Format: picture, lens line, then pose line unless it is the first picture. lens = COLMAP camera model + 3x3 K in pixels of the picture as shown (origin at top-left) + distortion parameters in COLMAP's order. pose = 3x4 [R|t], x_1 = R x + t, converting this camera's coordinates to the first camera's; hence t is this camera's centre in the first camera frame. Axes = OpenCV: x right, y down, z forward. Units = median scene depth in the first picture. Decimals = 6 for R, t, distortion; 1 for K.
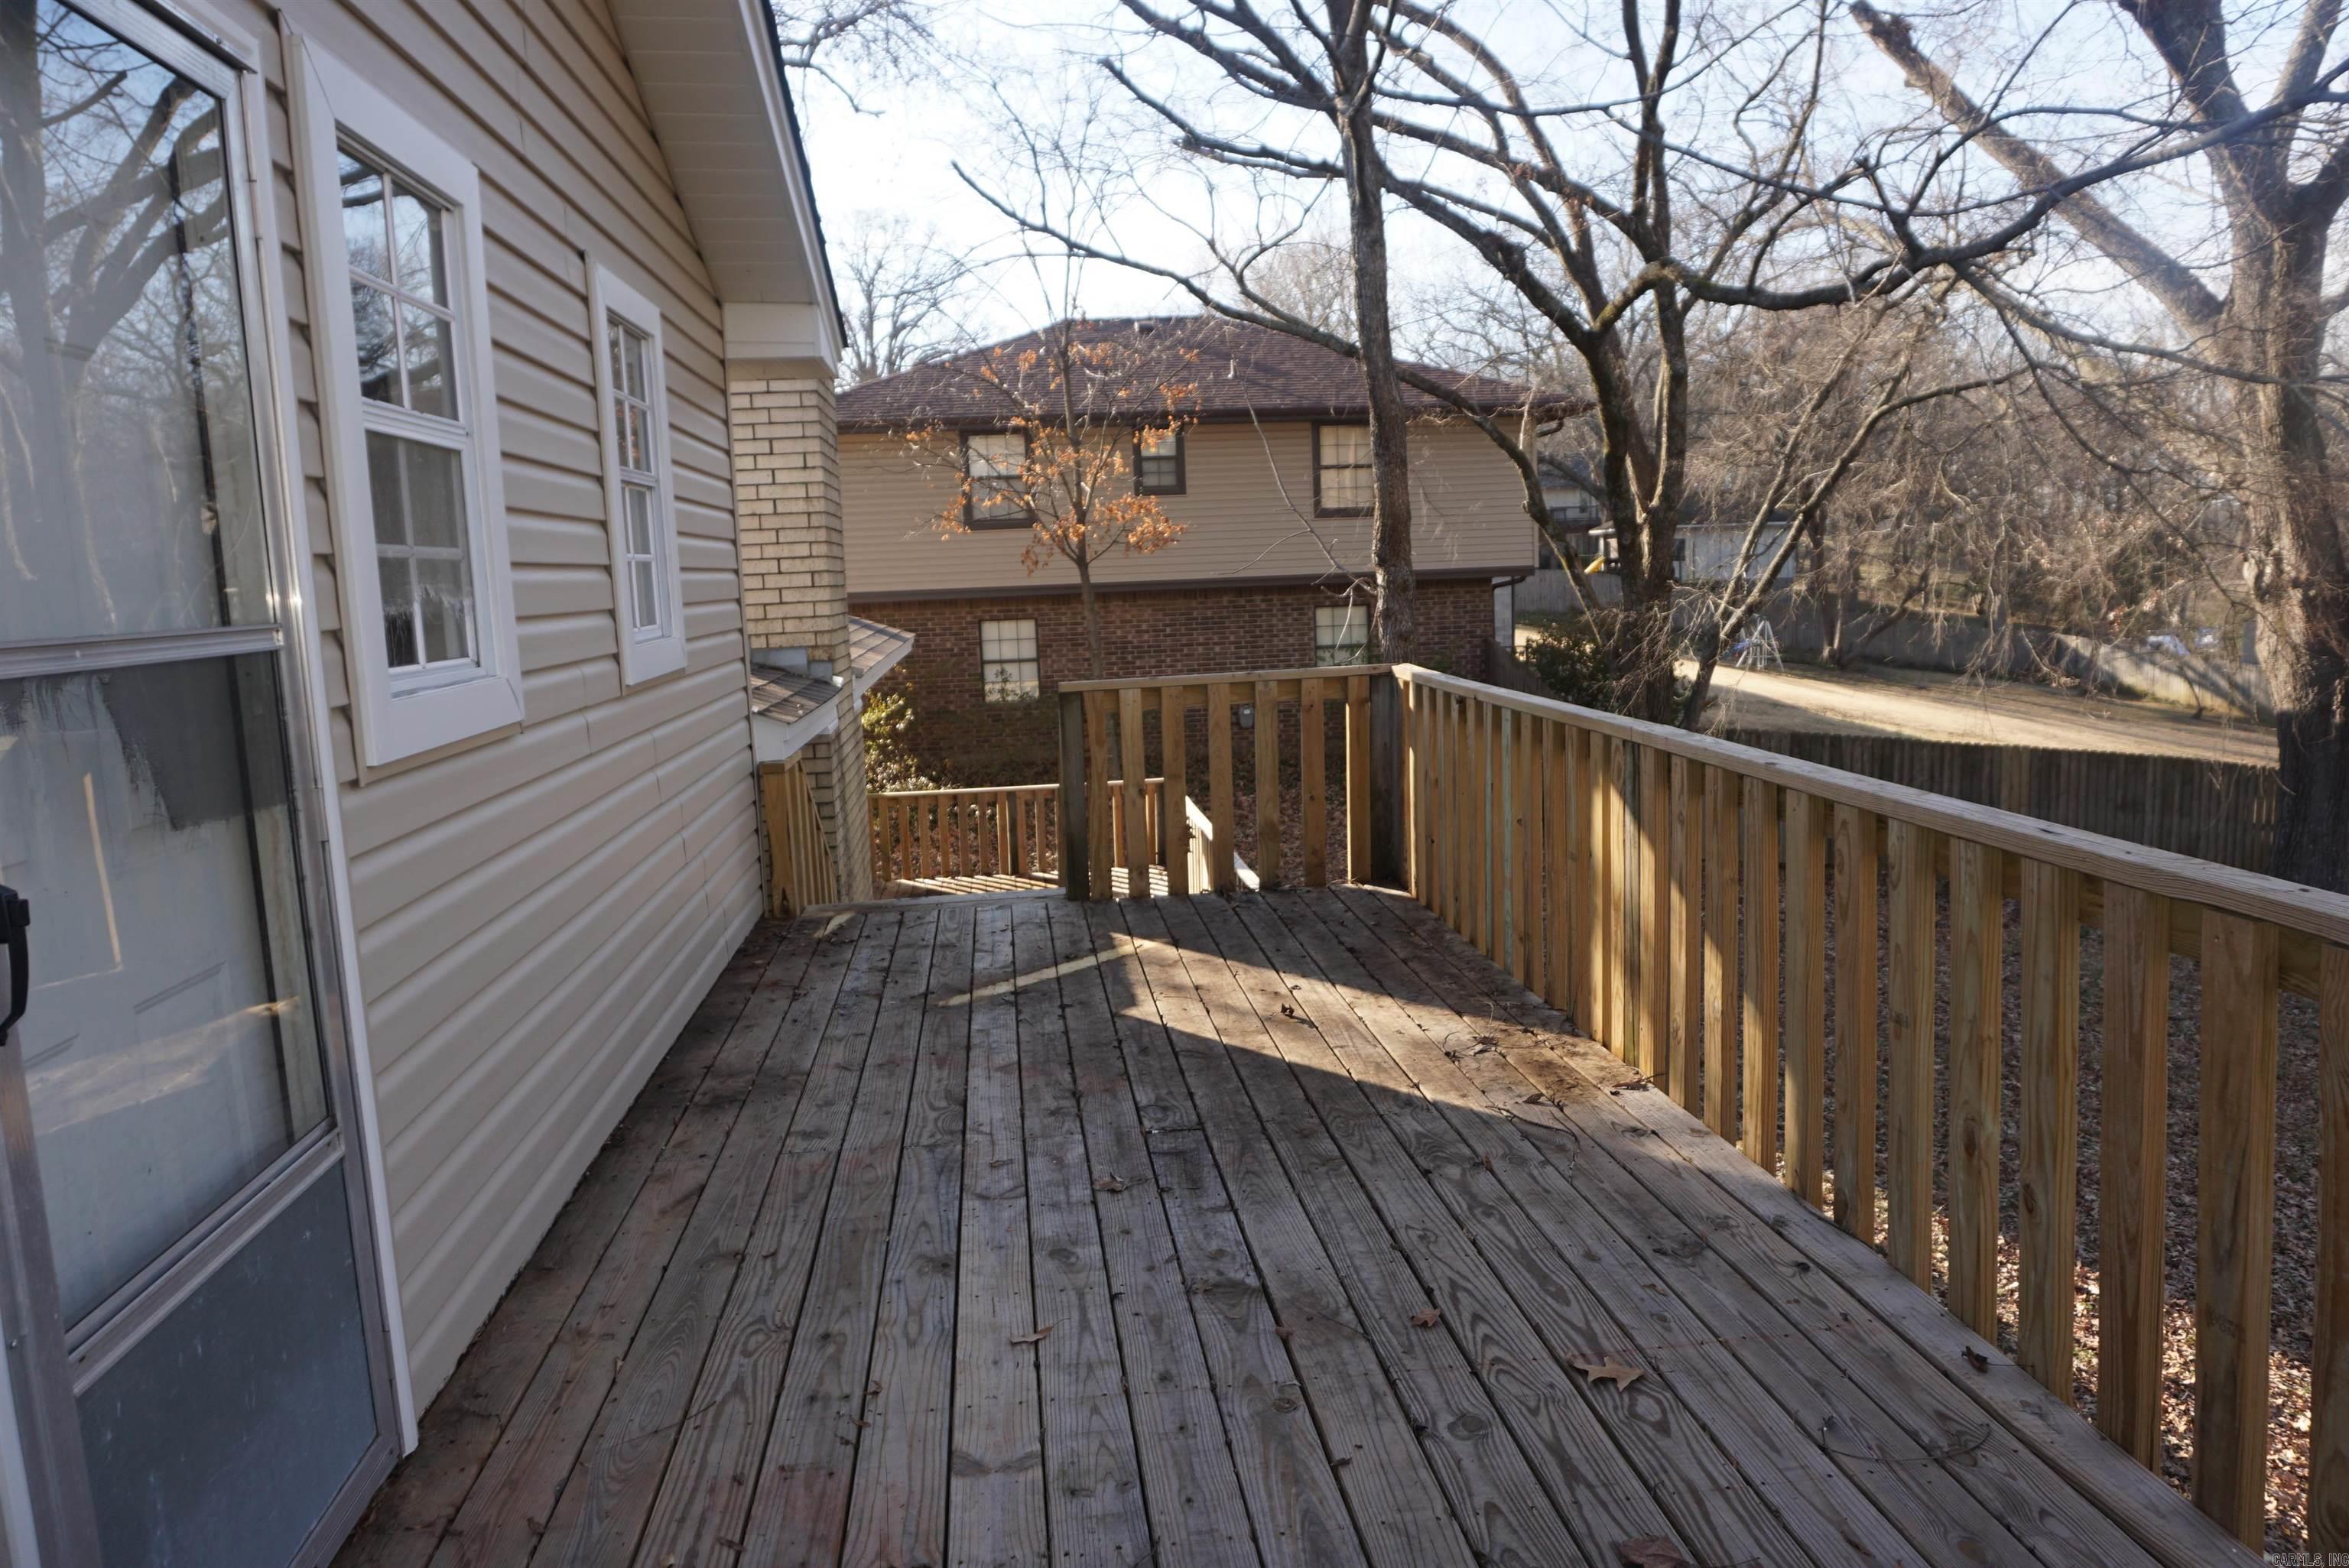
lens RADIAL K [[1613.4, 0, 1182.7], [0, 1613.4, 778.5], [0, 0, 1]] dist [-0.000194, -0.000029]
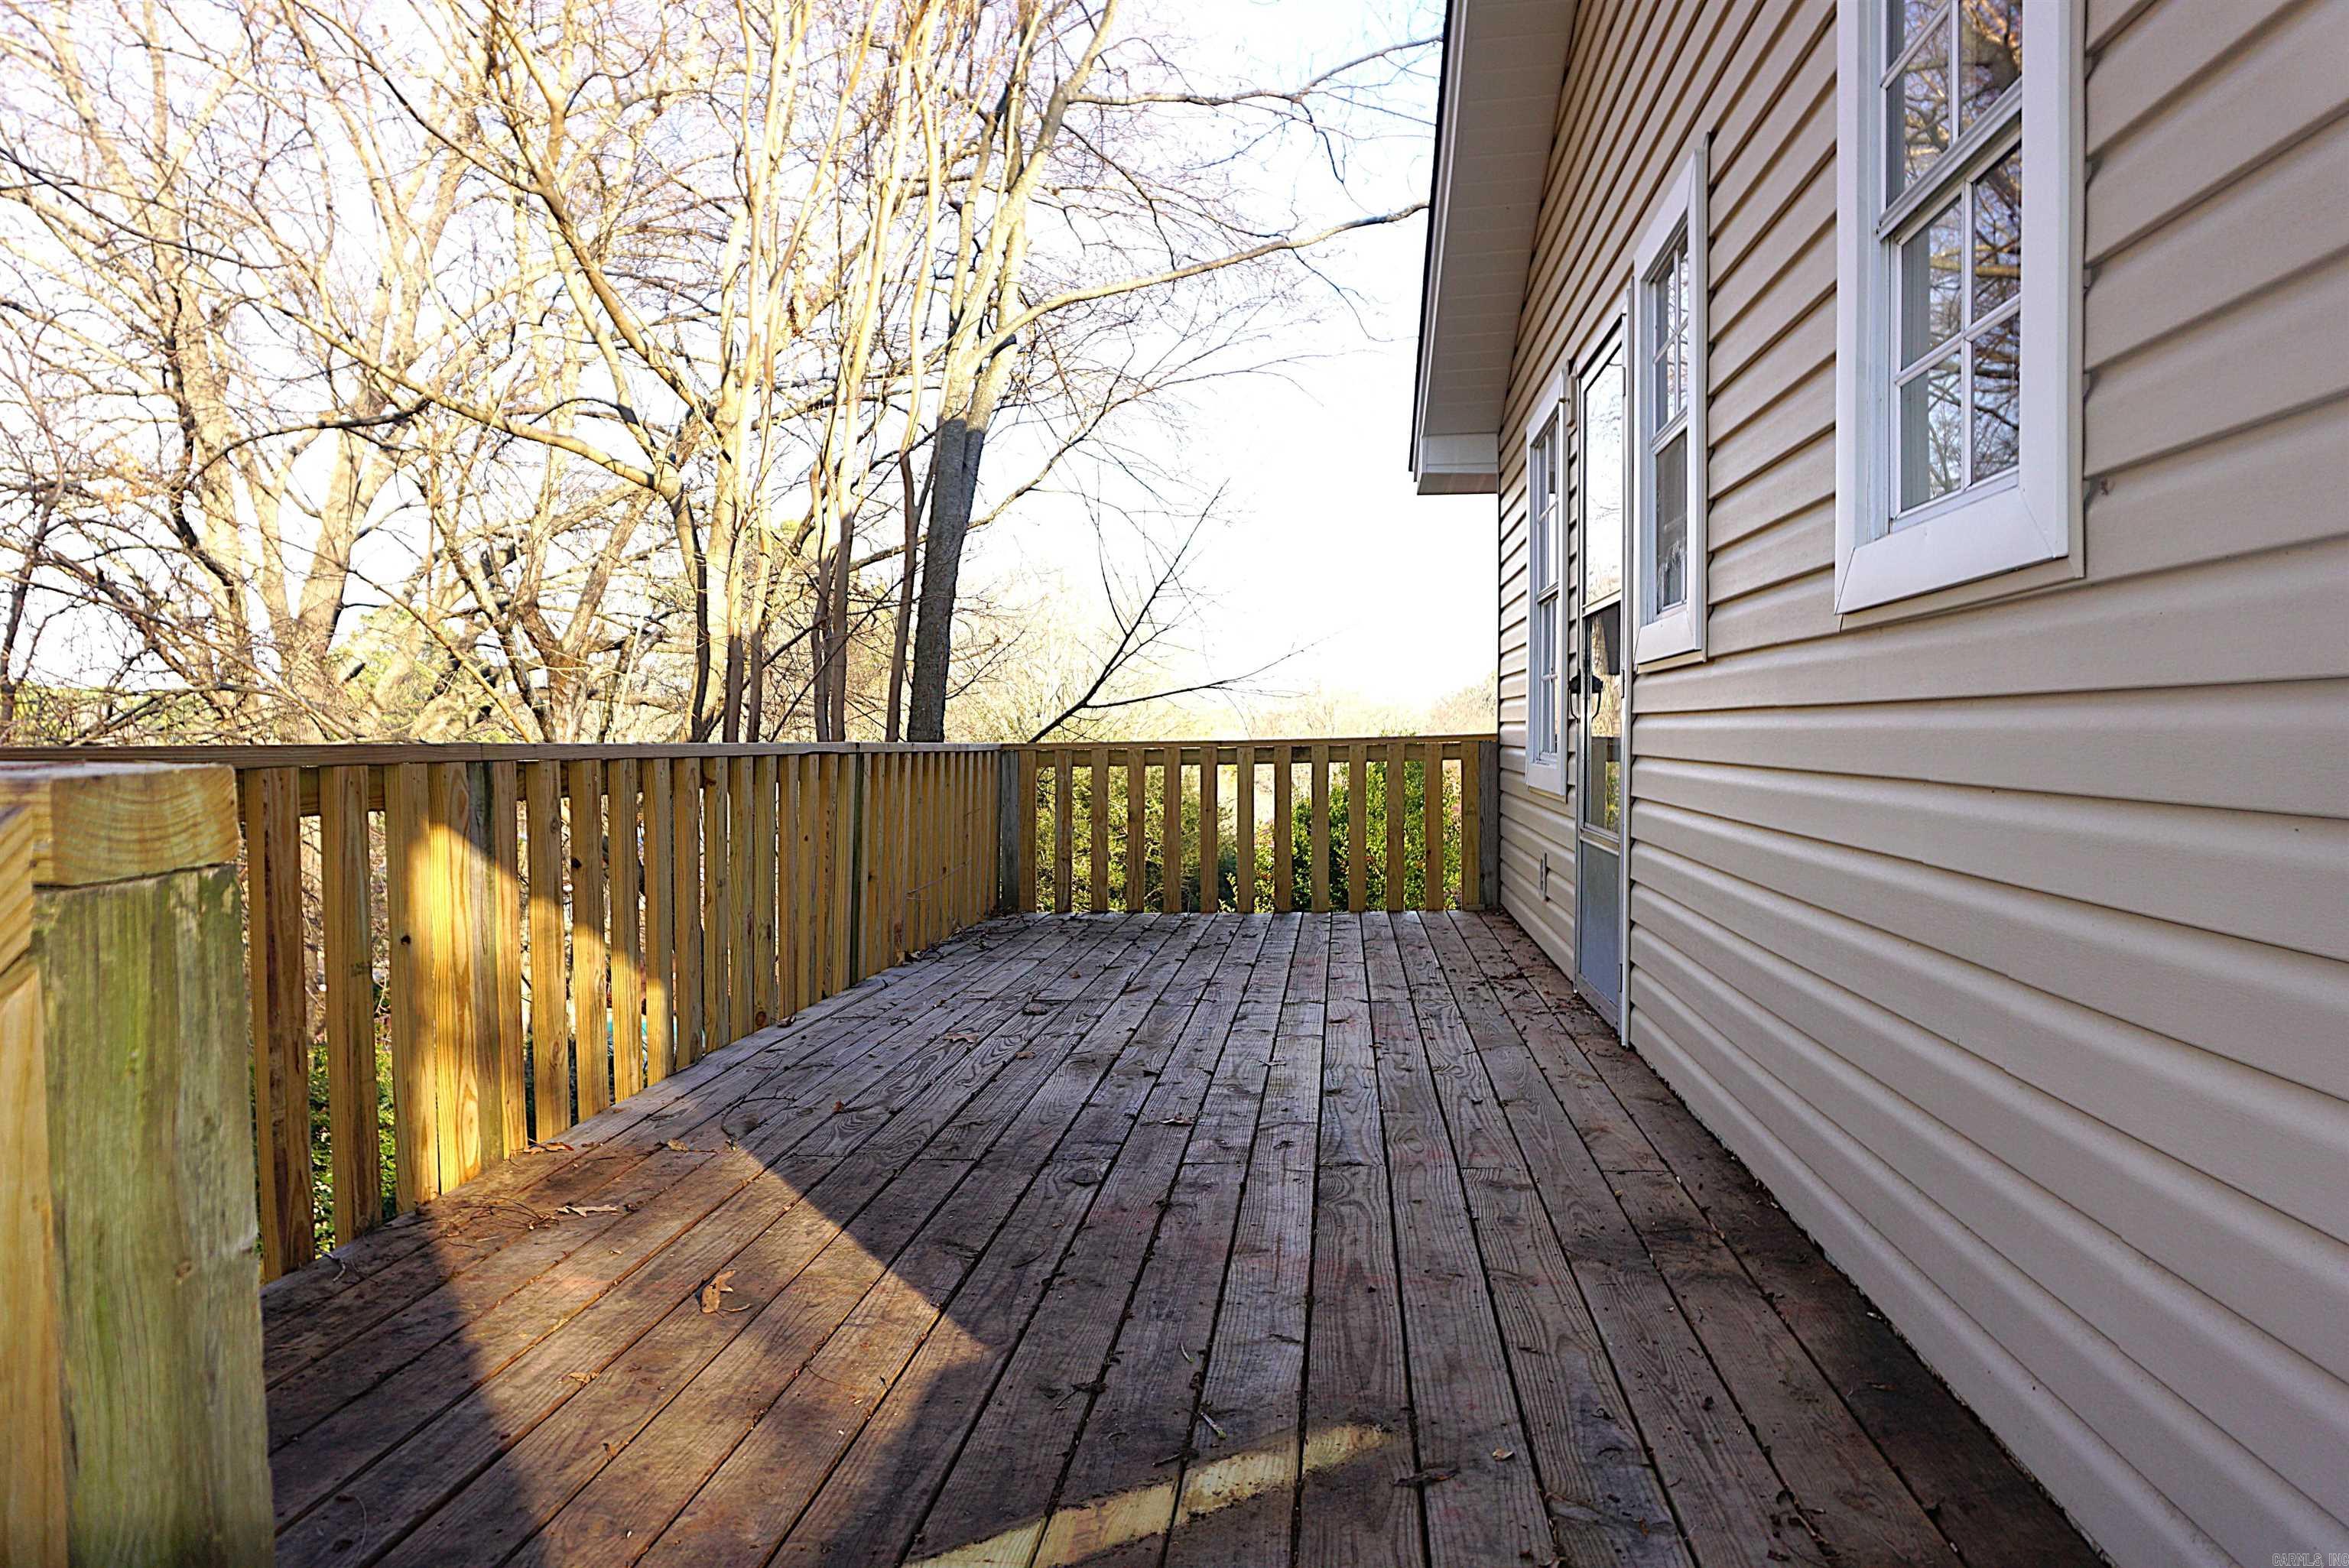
lens RADIAL K [[1613.4, 0, 1178.7], [0, 1613.4, 784.5], [0, 0, 1]] dist [-0.000194, -0.000029]
pose [[-0.975372, 0.039223, 0.217049, -0.217411], [0.073580, 0.985553, 0.152552, -0.096670], [-0.207930, 0.164765, -0.964167, 1.523632]]
